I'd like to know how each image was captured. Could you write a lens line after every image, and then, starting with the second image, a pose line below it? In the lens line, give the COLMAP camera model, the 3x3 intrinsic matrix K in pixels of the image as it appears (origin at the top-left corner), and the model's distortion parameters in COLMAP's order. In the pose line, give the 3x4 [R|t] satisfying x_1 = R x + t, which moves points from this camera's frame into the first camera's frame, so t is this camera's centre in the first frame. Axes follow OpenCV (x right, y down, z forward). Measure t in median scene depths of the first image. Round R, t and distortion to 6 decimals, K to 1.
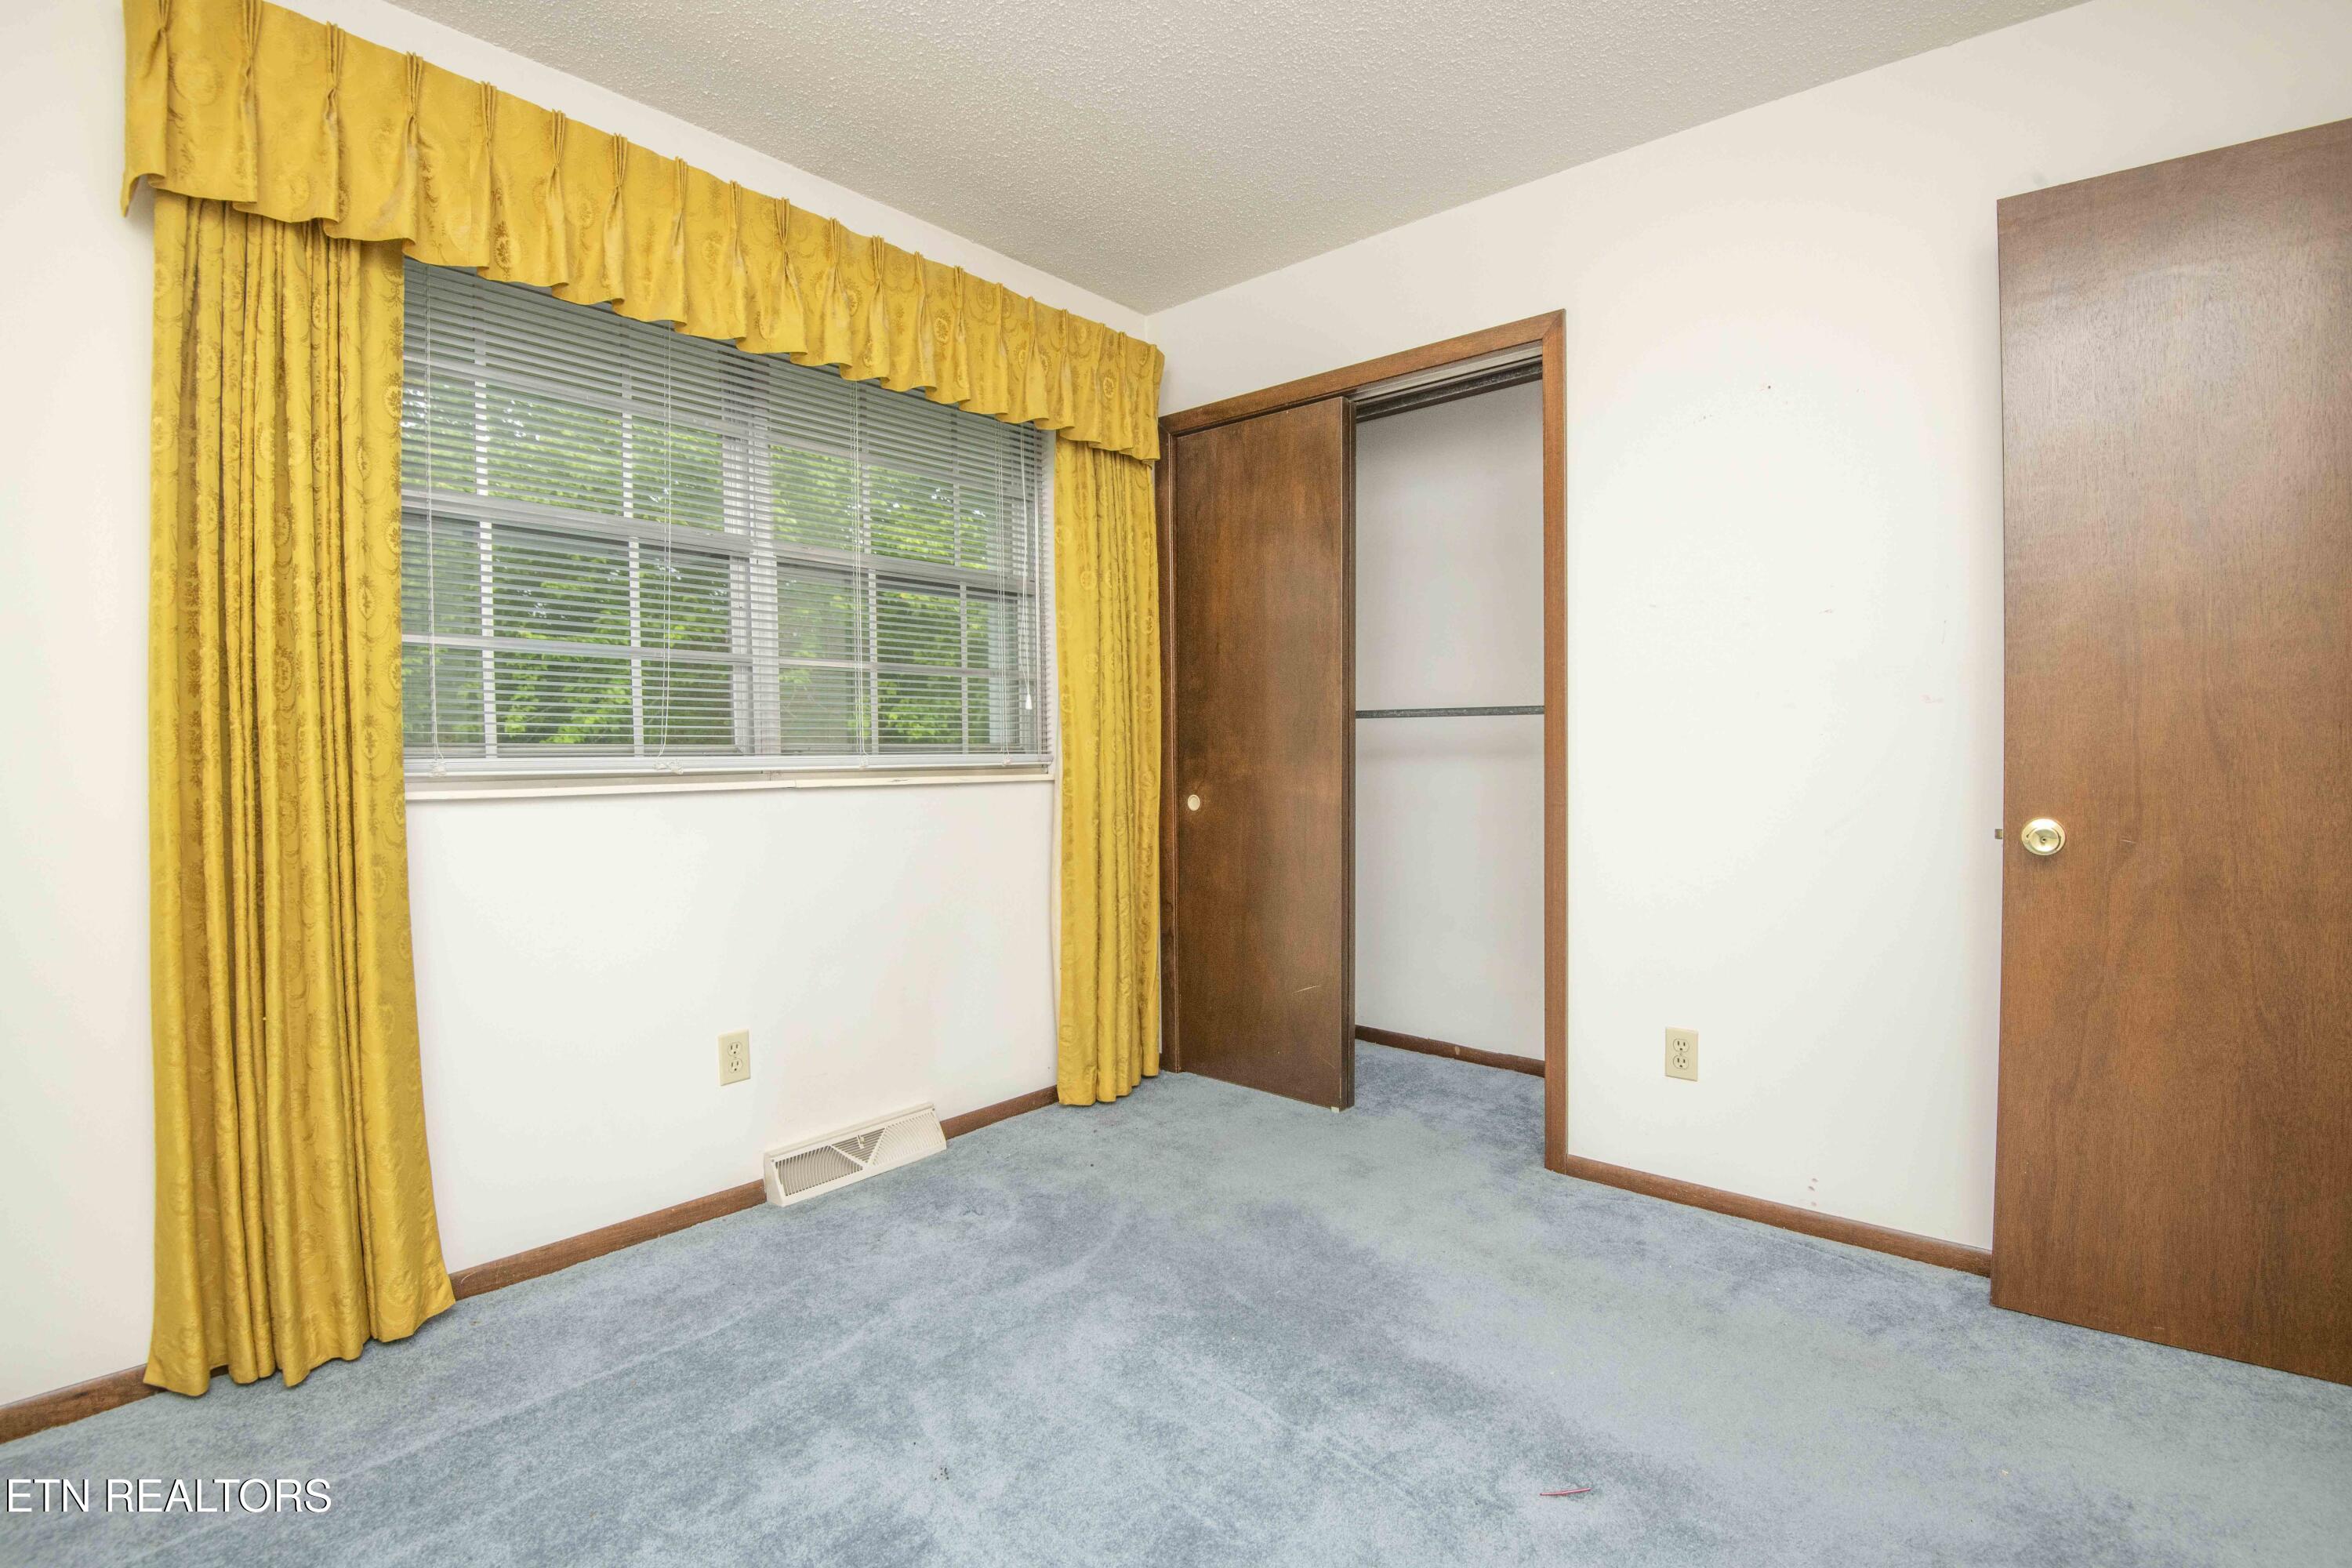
lens RADIAL K [[1090.8, 0, 1195.3], [0, 1090.8, 778.7], [0, 0, 1]] dist [-0.017263, -0.013781]
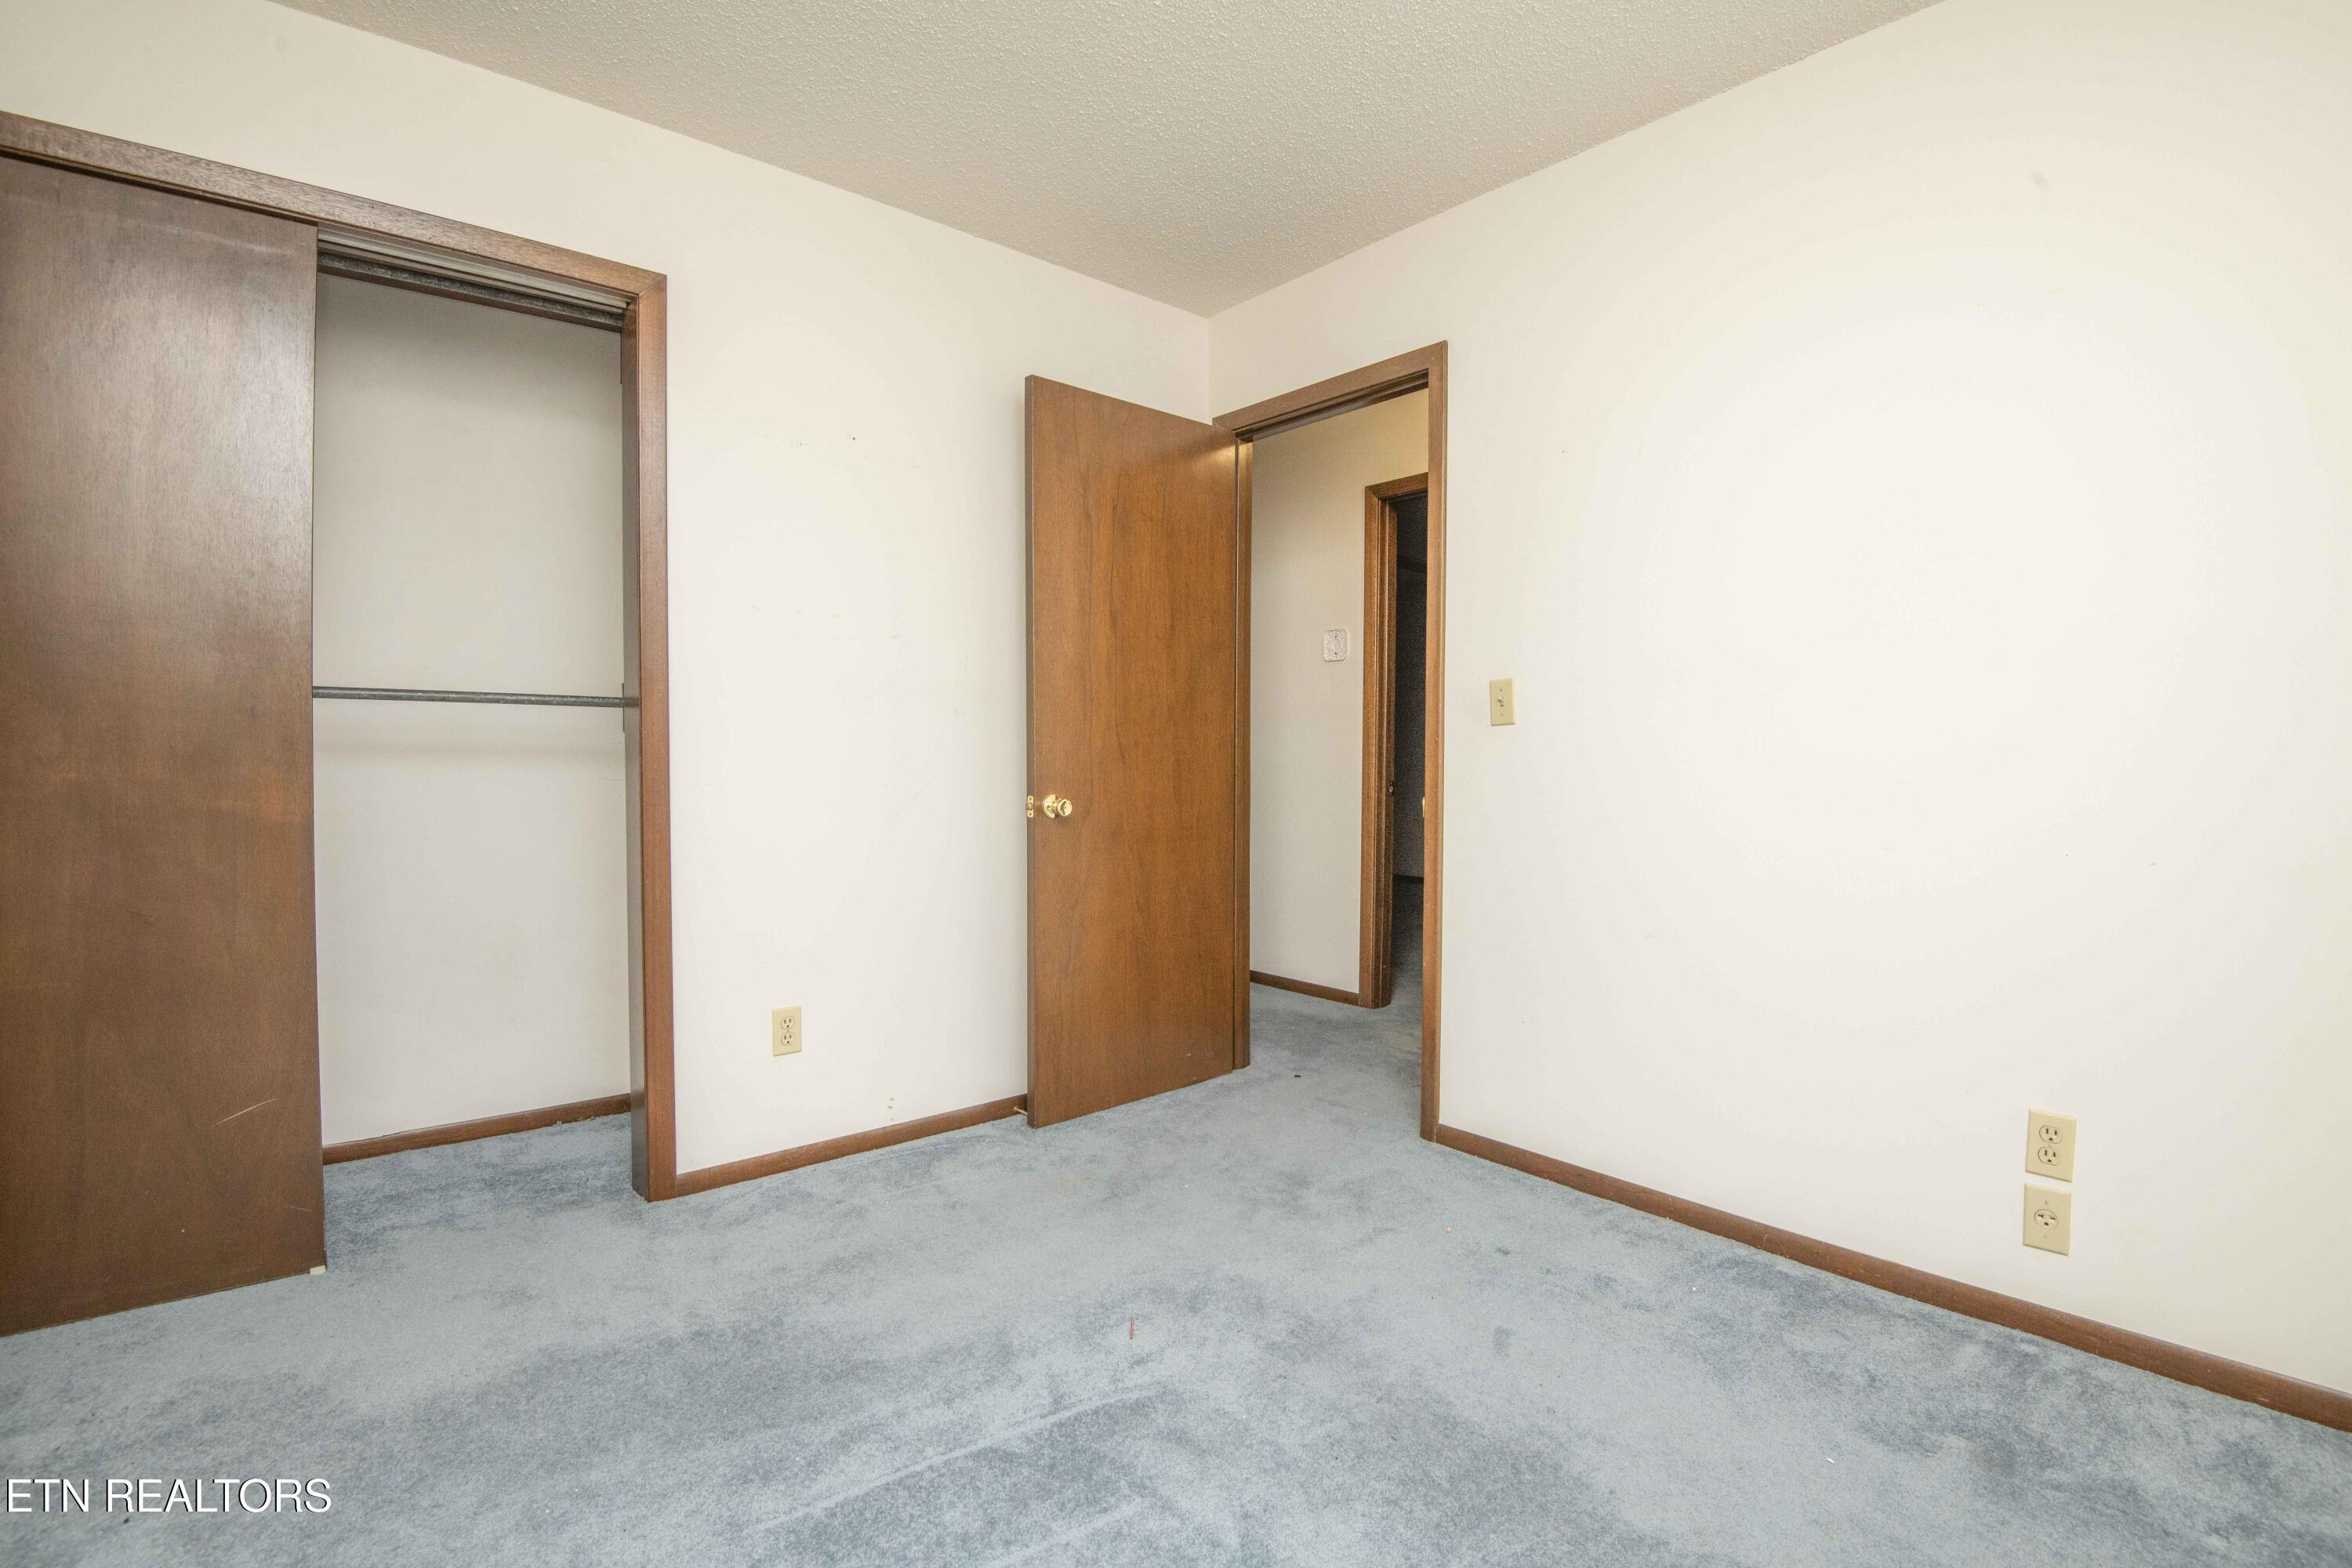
lens RADIAL K [[1090.8, 0, 1191.5], [0, 1090.8, 766.5], [0, 0, 1]] dist [-0.017263, -0.013781]
pose [[0.141166, -0.008766, 0.989947, -0.556829], [0.017239, 0.999831, 0.006395, -0.007538], [-0.989836, 0.016163, 0.141293, 0.447312]]
